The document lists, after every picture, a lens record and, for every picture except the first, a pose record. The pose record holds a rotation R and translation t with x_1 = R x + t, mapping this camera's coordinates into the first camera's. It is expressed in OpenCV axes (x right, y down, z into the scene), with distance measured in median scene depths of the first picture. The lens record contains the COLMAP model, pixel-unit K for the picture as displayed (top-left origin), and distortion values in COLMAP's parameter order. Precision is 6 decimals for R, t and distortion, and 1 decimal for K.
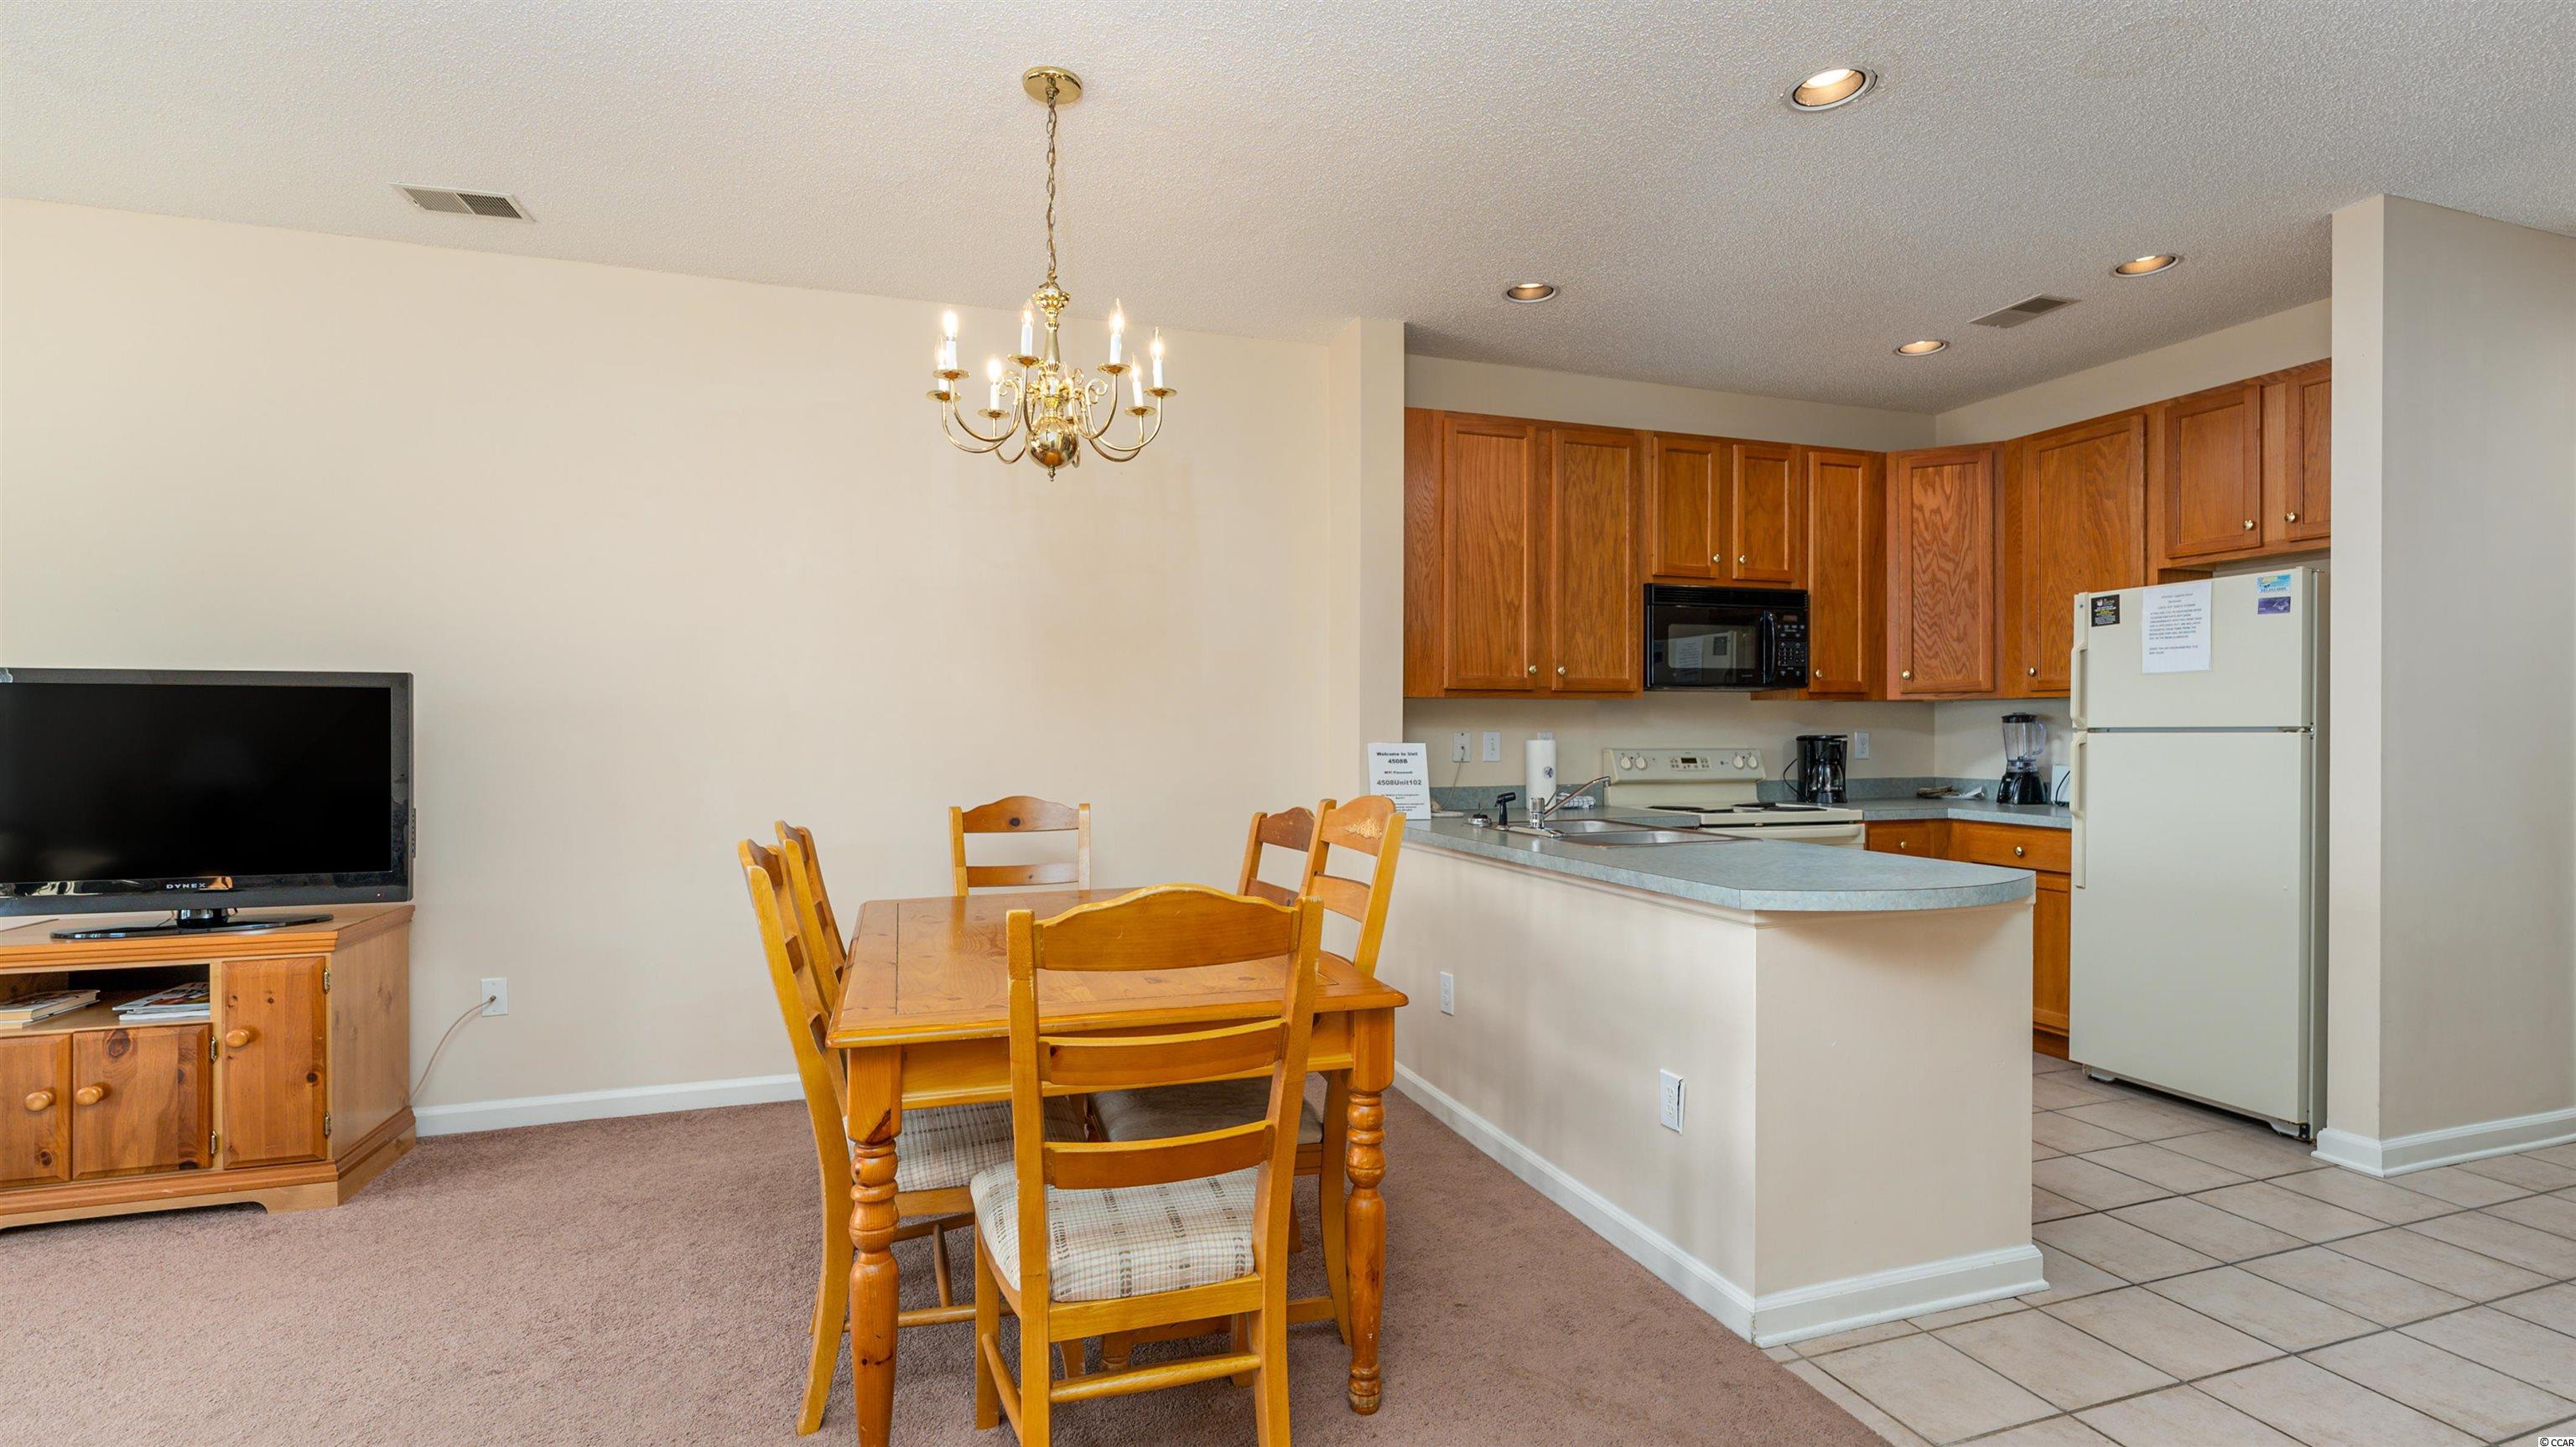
lens RADIAL K [[1169.4, 0, 1298.0], [0, 1169.4, 729.0], [0, 0, 1]] dist [0.000016, 0.000417]
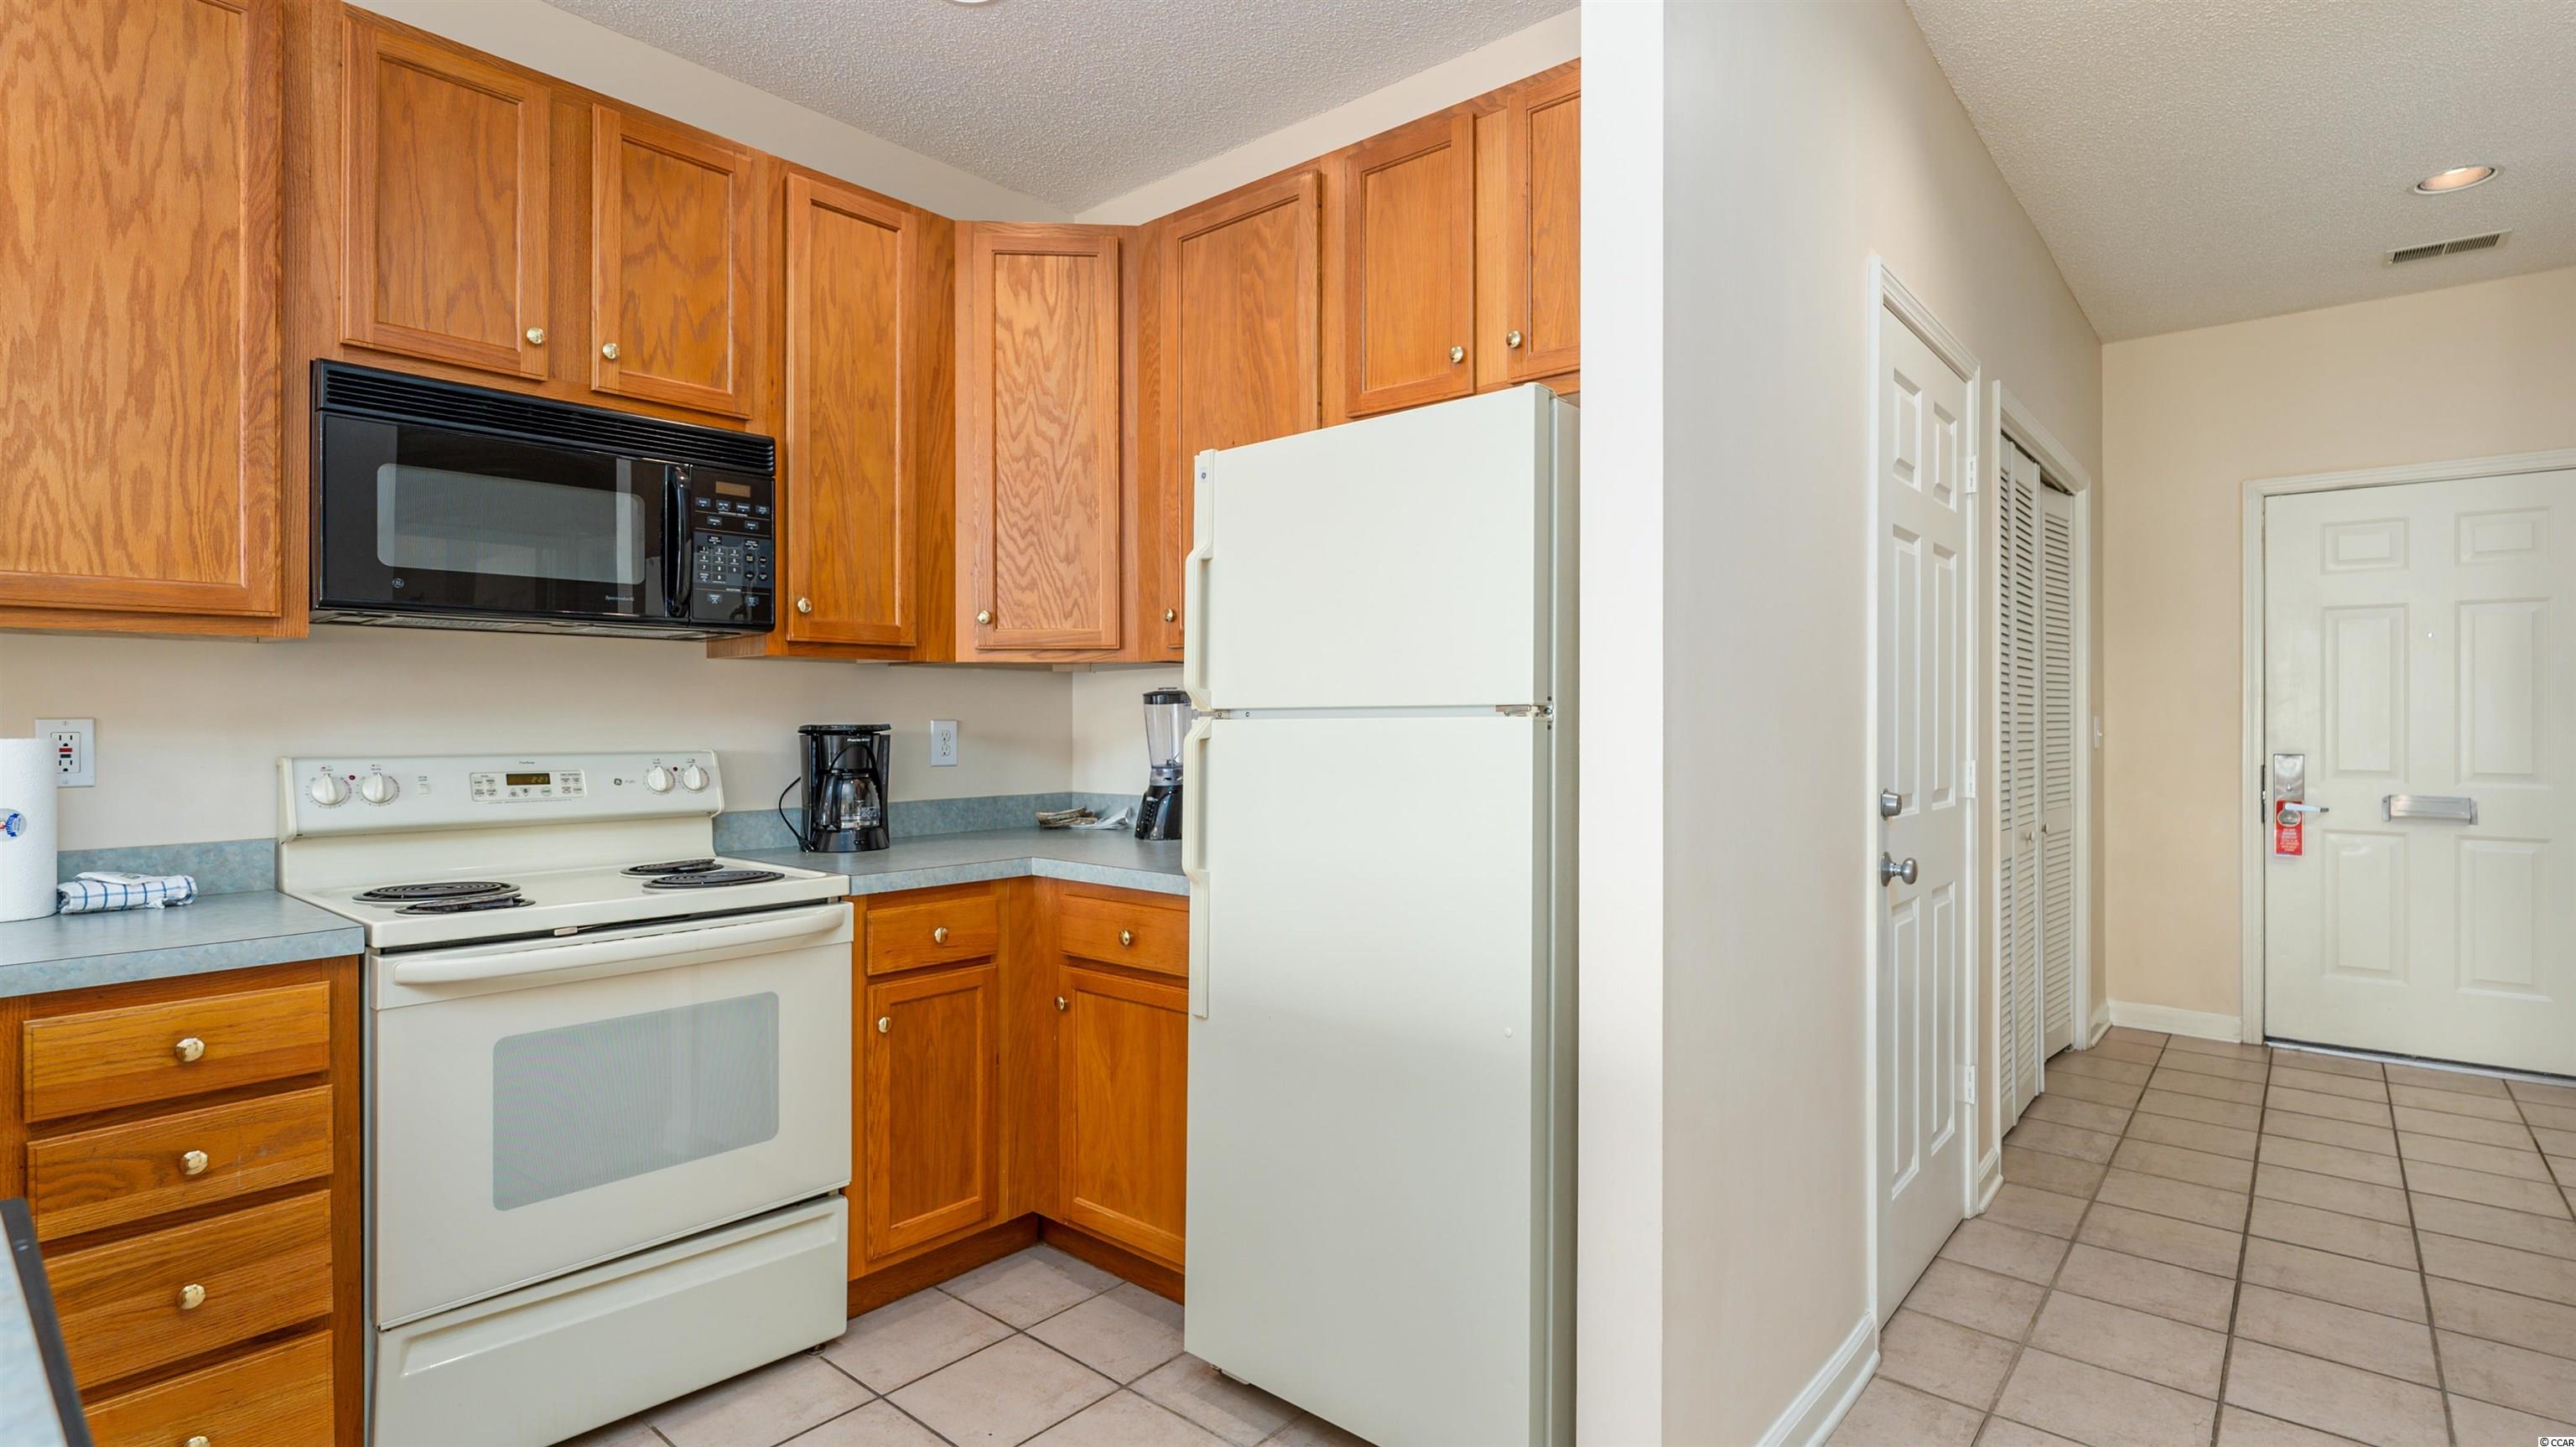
lens RADIAL K [[1208.8, 0, 1295.8], [0, 1208.8, 717.8], [0, 0, 1]] dist [-0.003284, -0.000704]
pose [[0.862432, 0.001040, 0.506172, 0.400597], [0.000268, 0.999997, -0.002510, 0.003883], [-0.506173, 0.002301, 0.862429, 0.477001]]
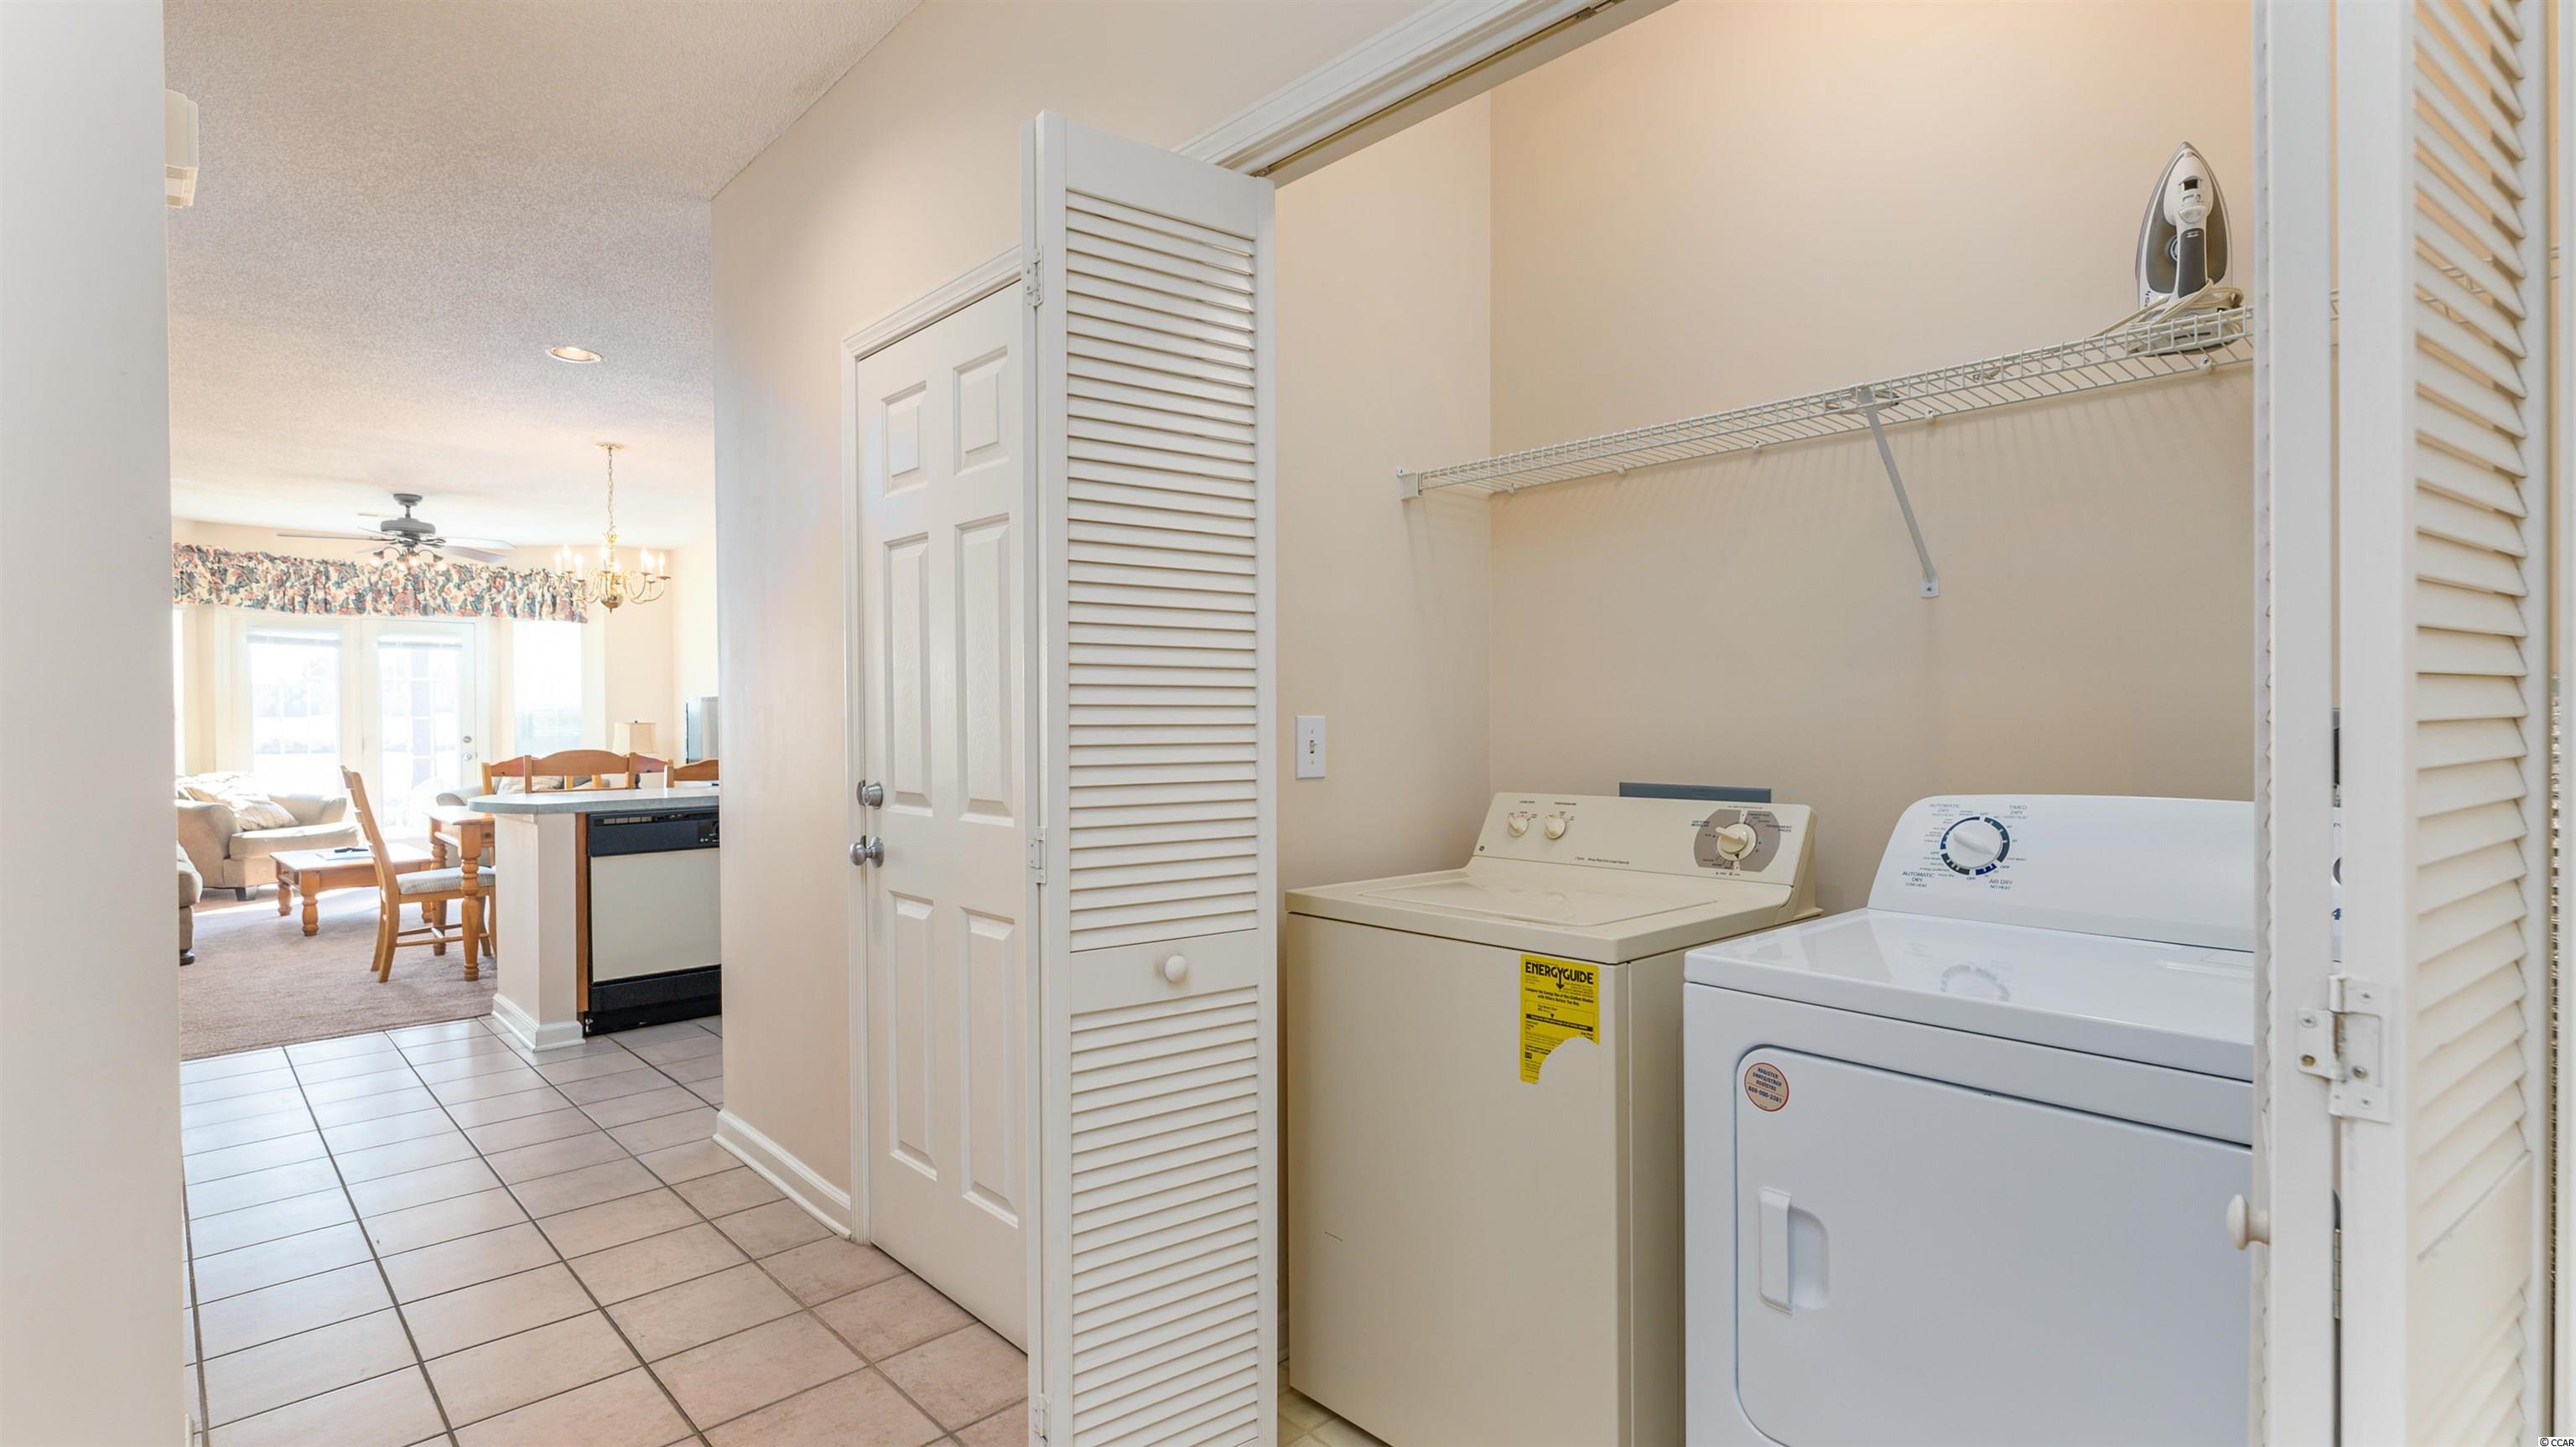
lens RADIAL K [[1205.6, 0, 1300.1], [0, 1205.6, 725.0], [0, 0, 1]] dist [-0.000812, -0.000790]
pose [[0.415723, 0.006415, -0.909469, 1.569379], [0.006405, 0.999930, 0.009981, -0.001088], [0.909469, -0.009975, 0.415652, 0.754454]]
